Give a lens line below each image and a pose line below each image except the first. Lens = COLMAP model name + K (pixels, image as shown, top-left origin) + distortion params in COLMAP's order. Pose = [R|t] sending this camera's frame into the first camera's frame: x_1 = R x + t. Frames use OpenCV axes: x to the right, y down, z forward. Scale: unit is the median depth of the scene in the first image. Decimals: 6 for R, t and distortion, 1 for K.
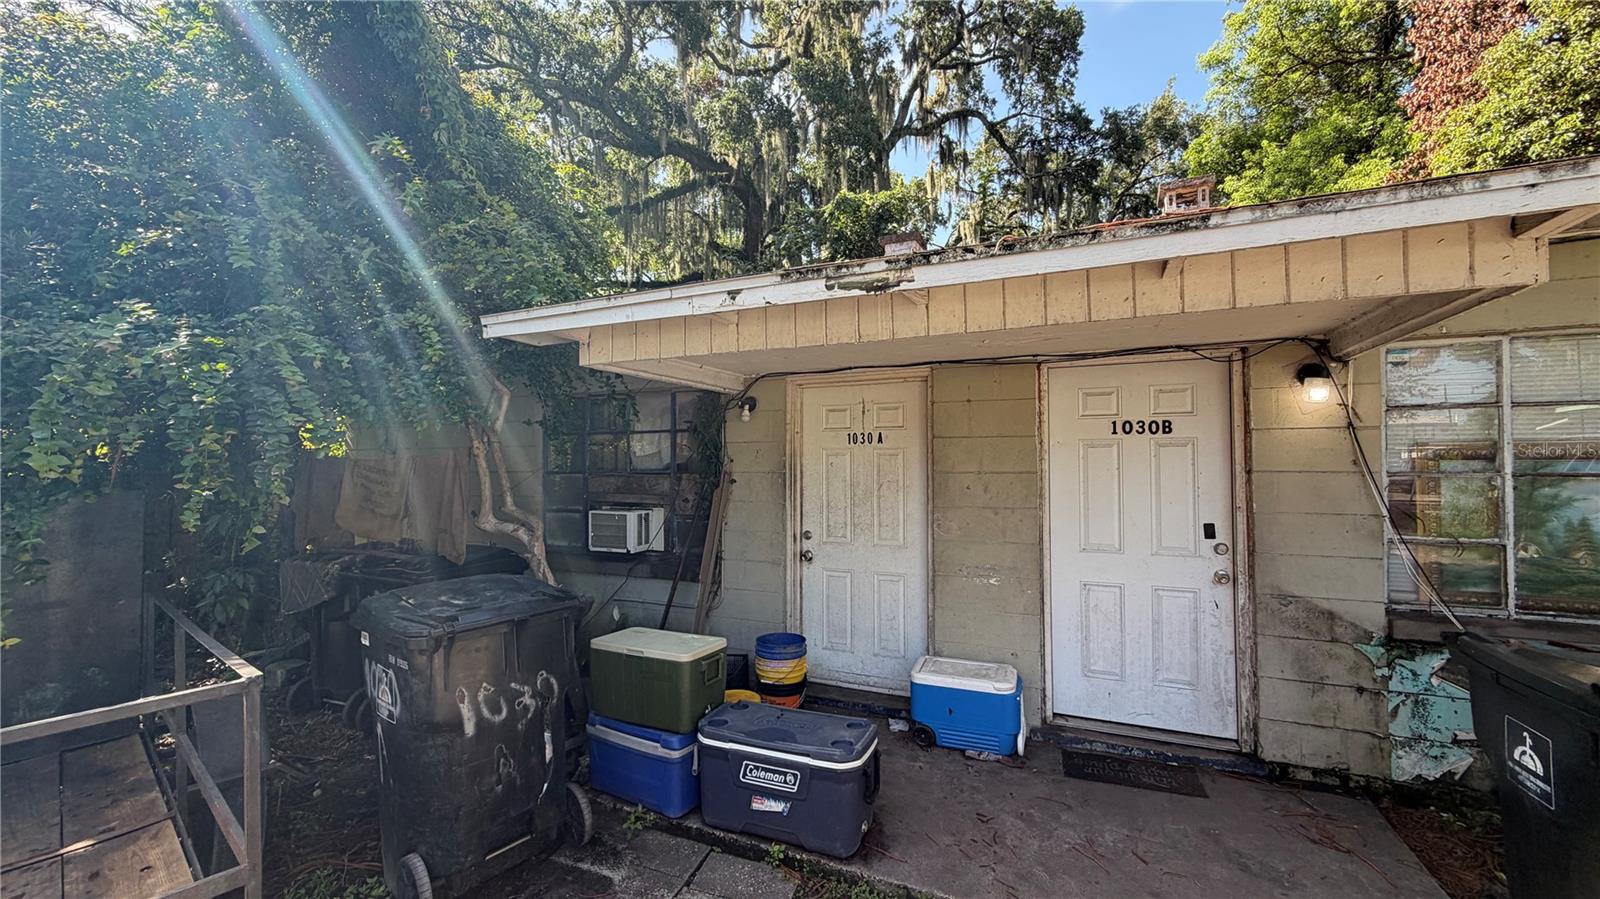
lens RADIAL K [[637.7, 0, 791.9], [0, 637.7, 452.6], [0, 0, 1]] dist [-0.000384, 0.000502]
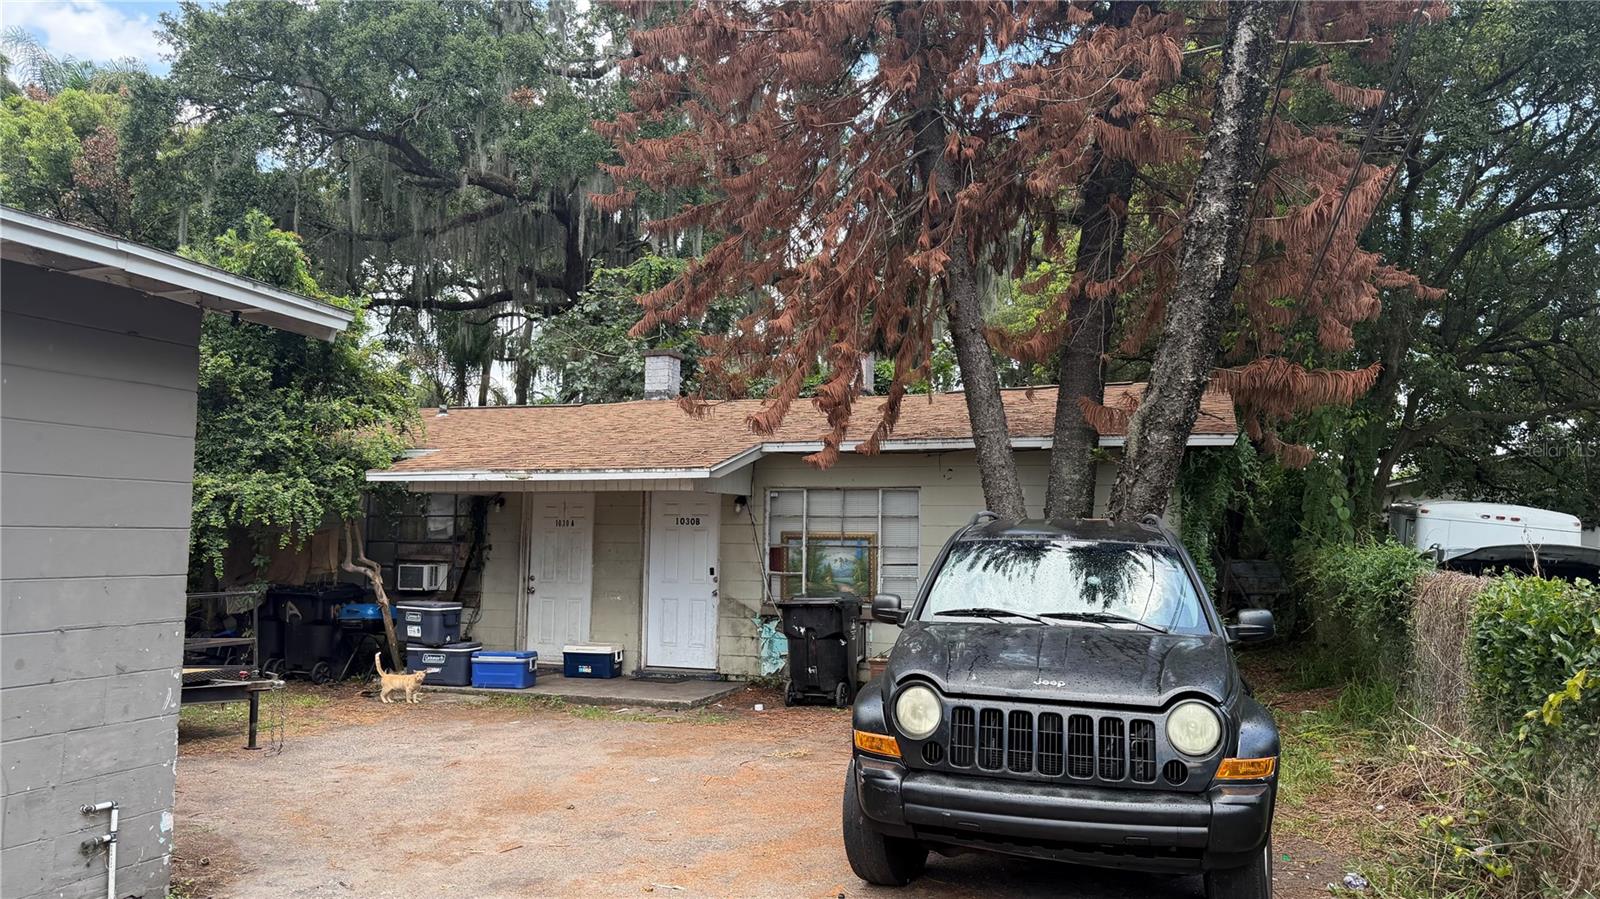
lens RADIAL K [[1123.4, 0, 810.3], [0, 1123.4, 457.9], [0, 0, 1]] dist [0.077142, -0.109994]
pose [[0.995182, 0.018619, 0.096255, 0.630215], [-0.014233, 0.998837, -0.046059, -0.088388], [-0.097001, 0.044468, 0.994290, -2.835889]]
